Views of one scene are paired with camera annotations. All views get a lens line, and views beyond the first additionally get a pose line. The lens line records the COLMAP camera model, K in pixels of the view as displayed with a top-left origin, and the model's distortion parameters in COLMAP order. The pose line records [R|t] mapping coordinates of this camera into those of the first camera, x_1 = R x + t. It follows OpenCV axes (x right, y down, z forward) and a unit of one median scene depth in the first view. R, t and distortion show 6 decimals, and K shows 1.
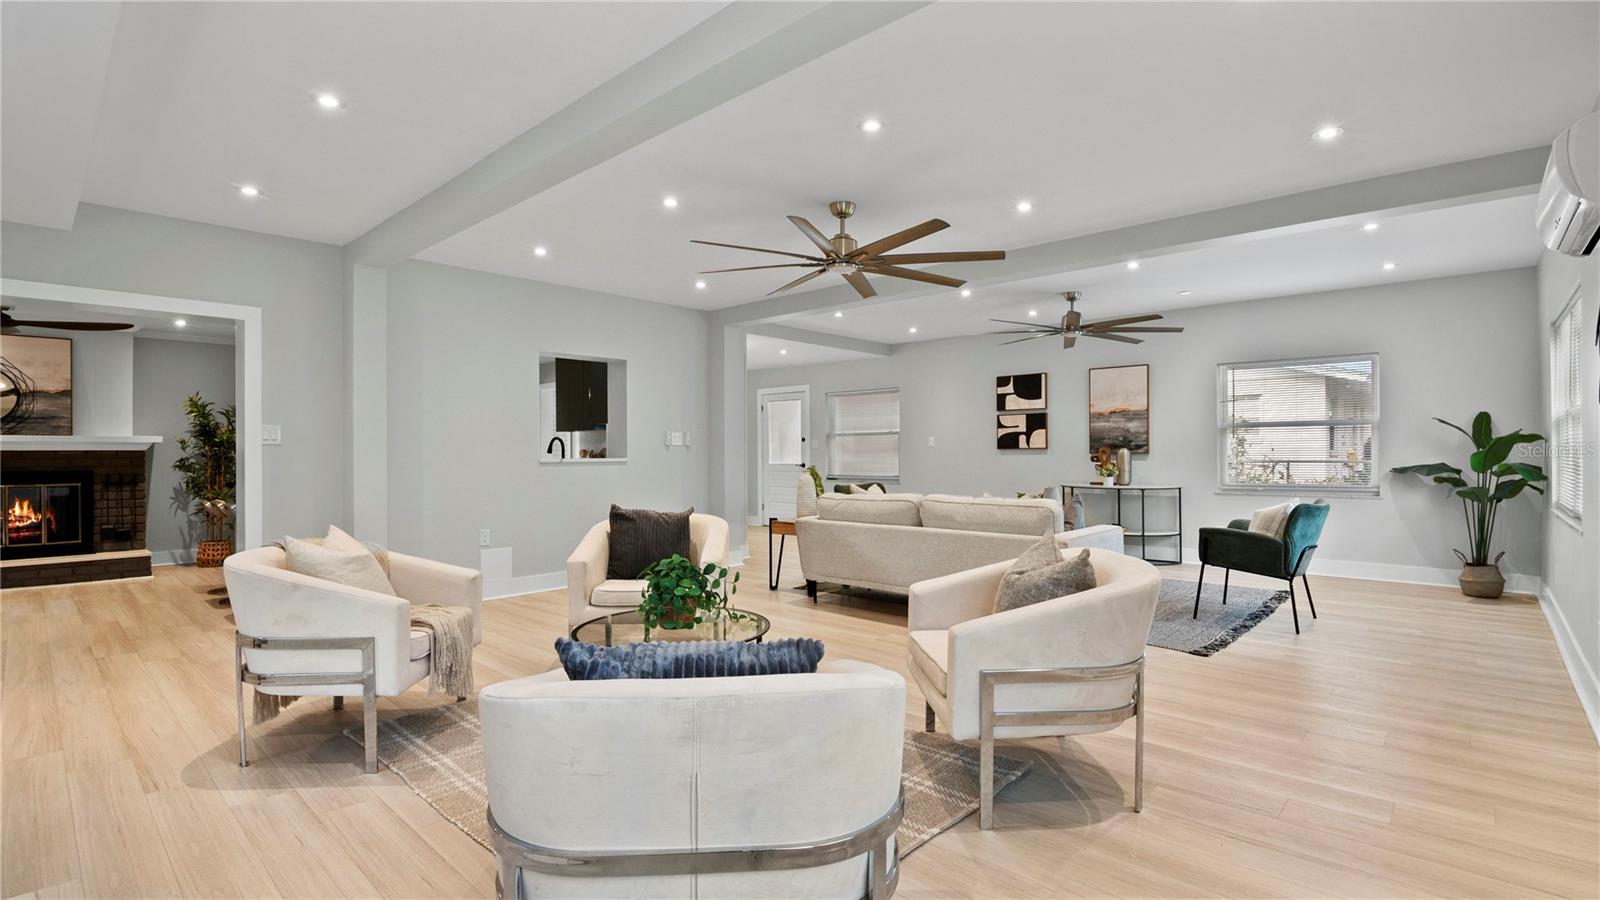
lens RADIAL K [[749.0, 0, 809.6], [0, 749.0, 455.3], [0, 0, 1]] dist [0.001061, -0.014762]
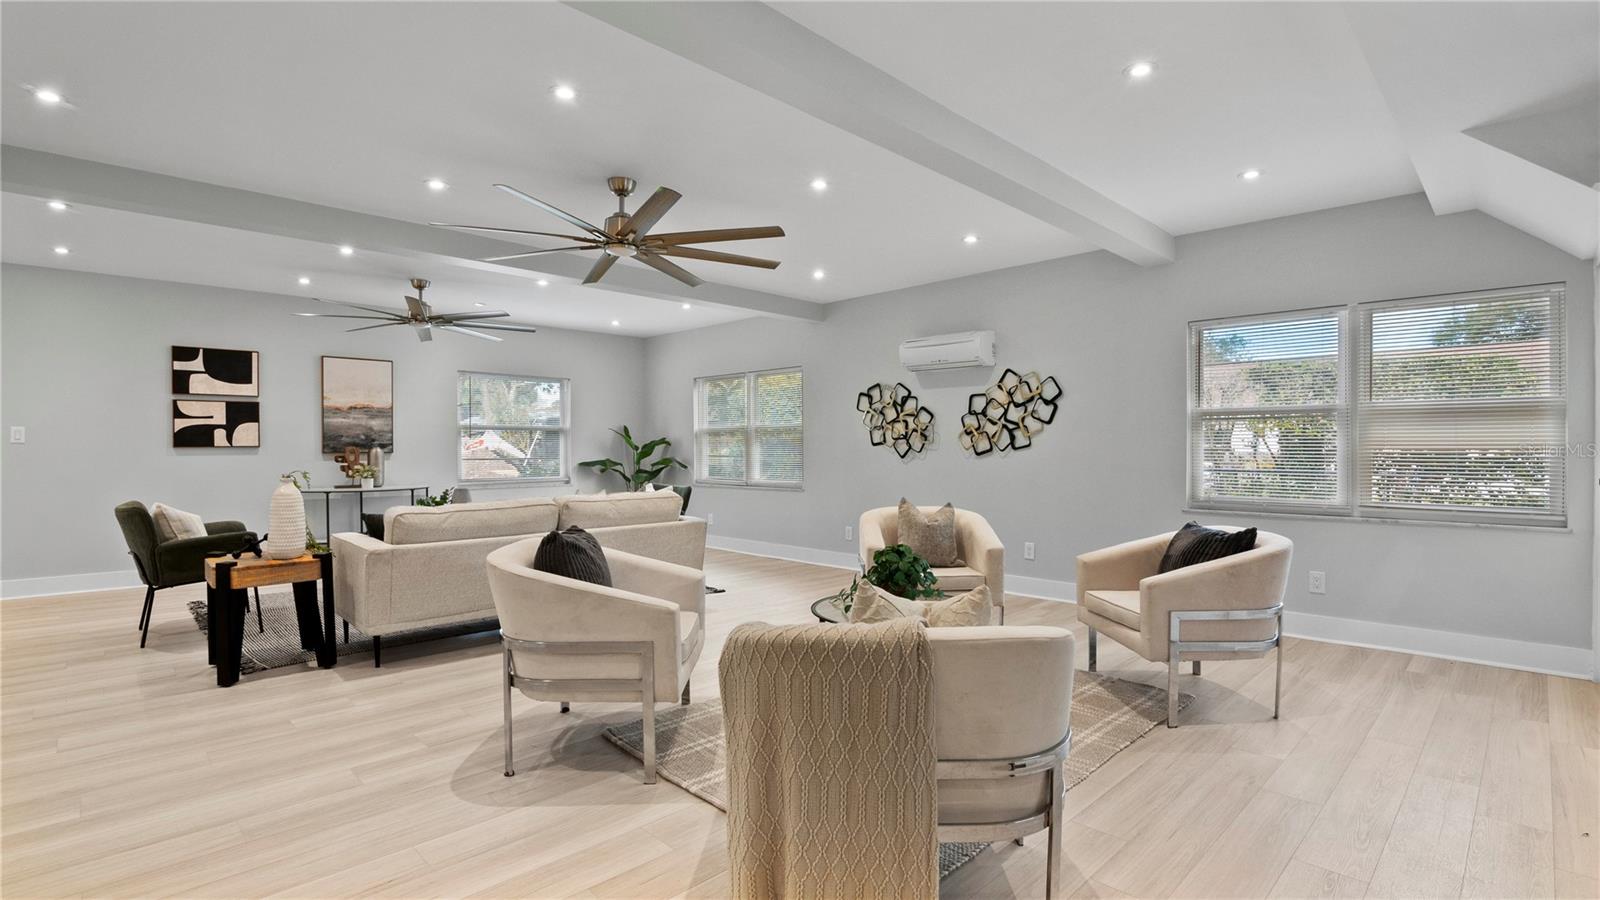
lens RADIAL K [[749.0, 0, 809.6], [0, 749.0, 455.3], [0, 0, 1]] dist [0.001061, -0.014762]
pose [[0.036698, -0.004754, 0.999315, -0.477795], [0.005166, 0.999976, 0.004568, -0.000962], [-0.999313, 0.004994, 0.036722, 0.407786]]
